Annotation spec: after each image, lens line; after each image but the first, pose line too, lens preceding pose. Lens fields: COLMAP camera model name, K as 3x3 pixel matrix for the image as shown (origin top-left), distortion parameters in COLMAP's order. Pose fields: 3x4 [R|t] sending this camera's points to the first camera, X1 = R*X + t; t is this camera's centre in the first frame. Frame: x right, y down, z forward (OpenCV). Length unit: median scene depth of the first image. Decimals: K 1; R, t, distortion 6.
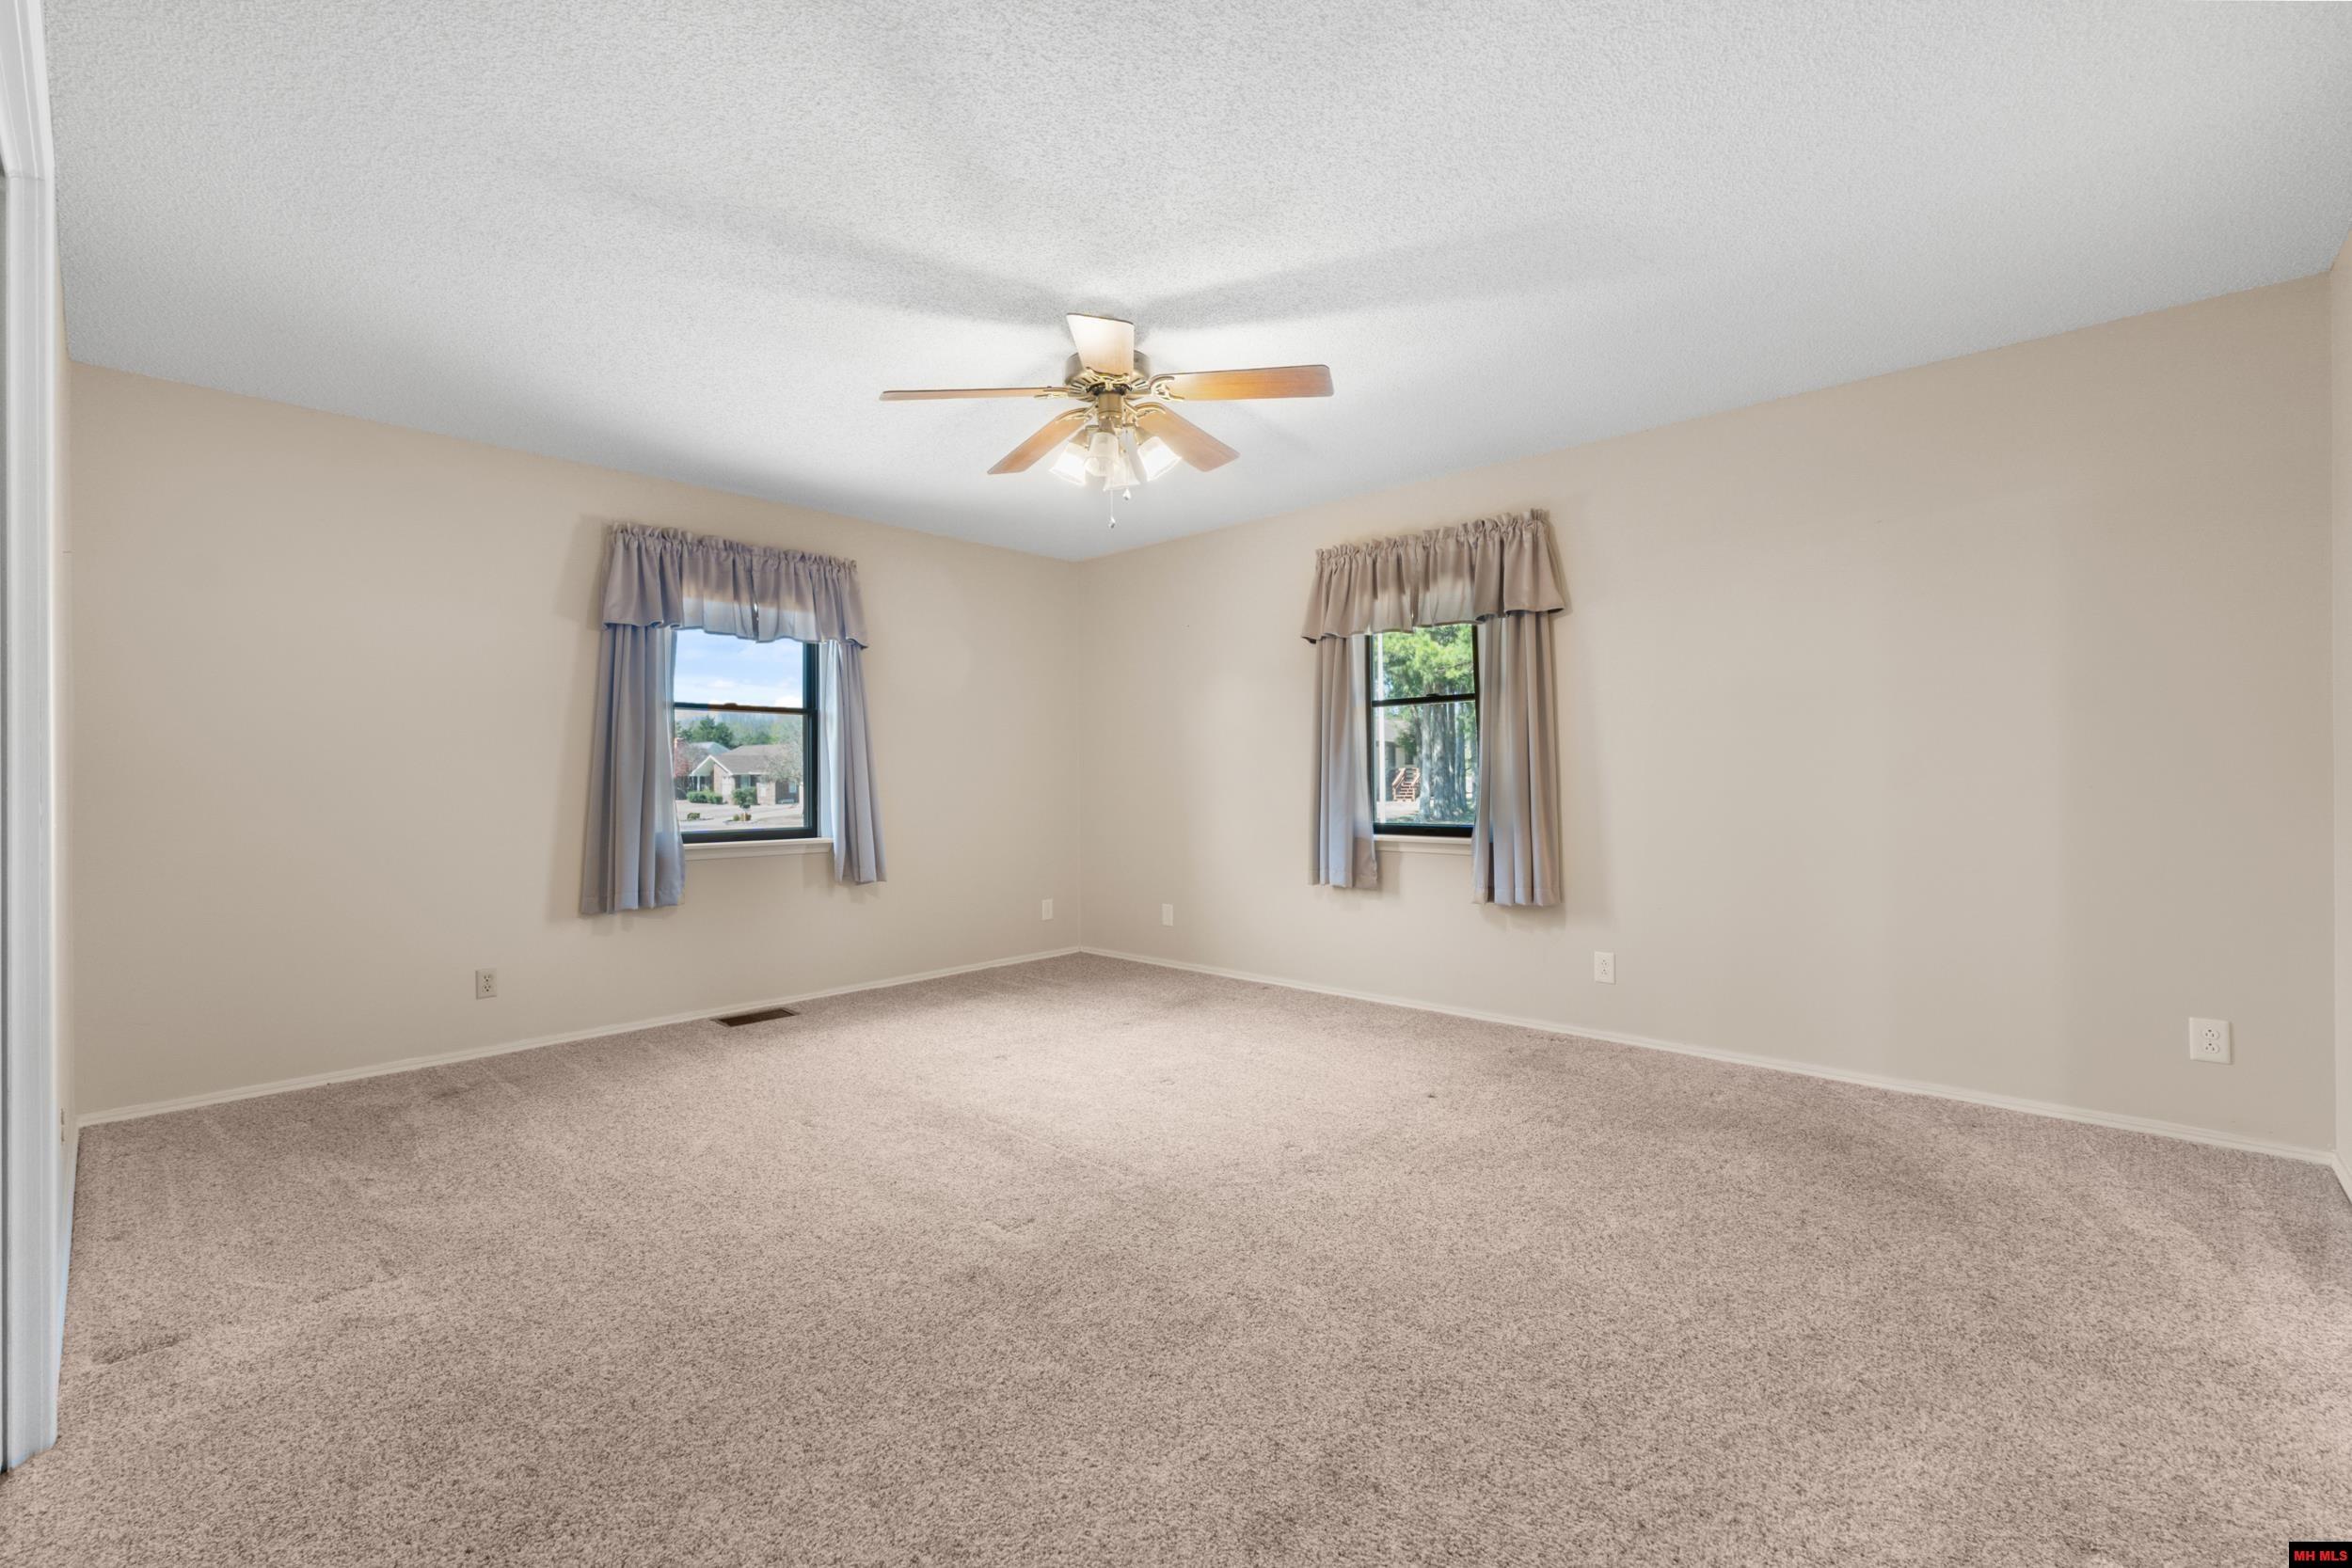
lens RADIAL K [[988.4, 0, 1170.6], [0, 988.4, 773.4], [0, 0, 1]] dist [0.005366, -0.000526]
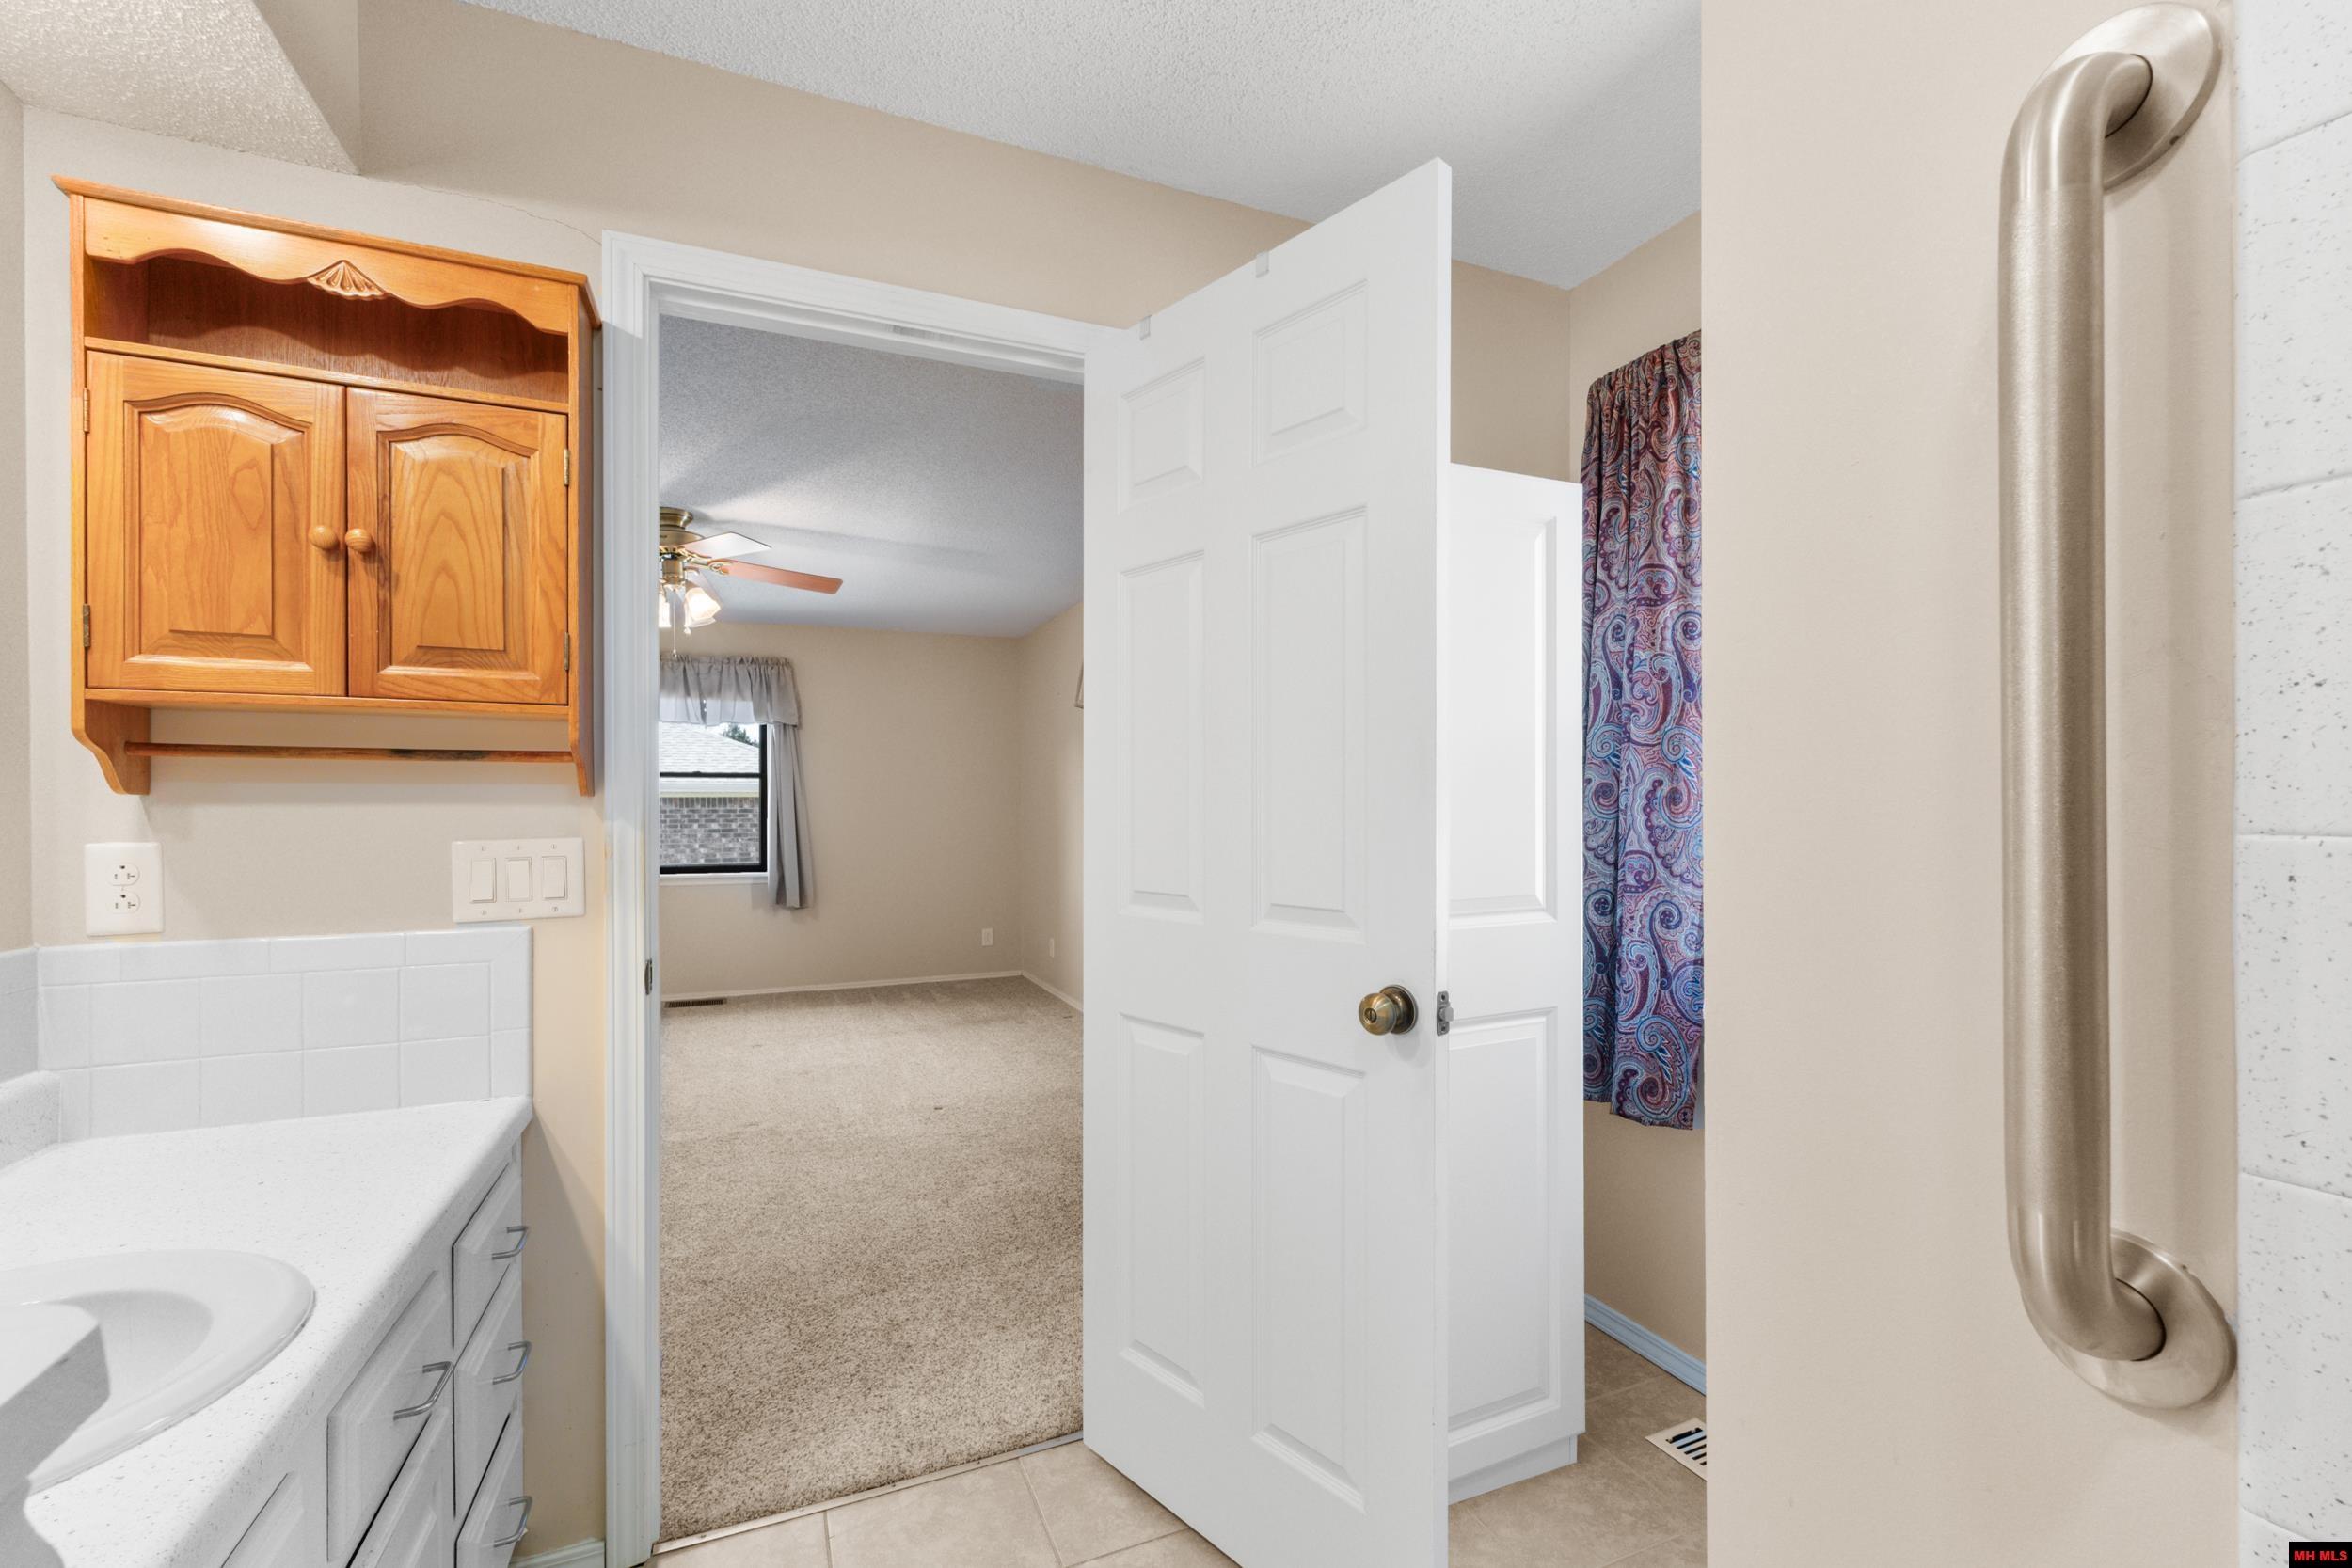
lens RADIAL K [[988.4, 0, 1177.0], [0, 988.4, 803.4], [0, 0, 1]] dist [0.005366, -0.000526]
pose [[0.920883, 0.002804, -0.389830, 0.691331], [-0.000888, 0.999987, 0.005094, -0.034975], [0.389839, -0.004345, 0.920873, 0.005728]]
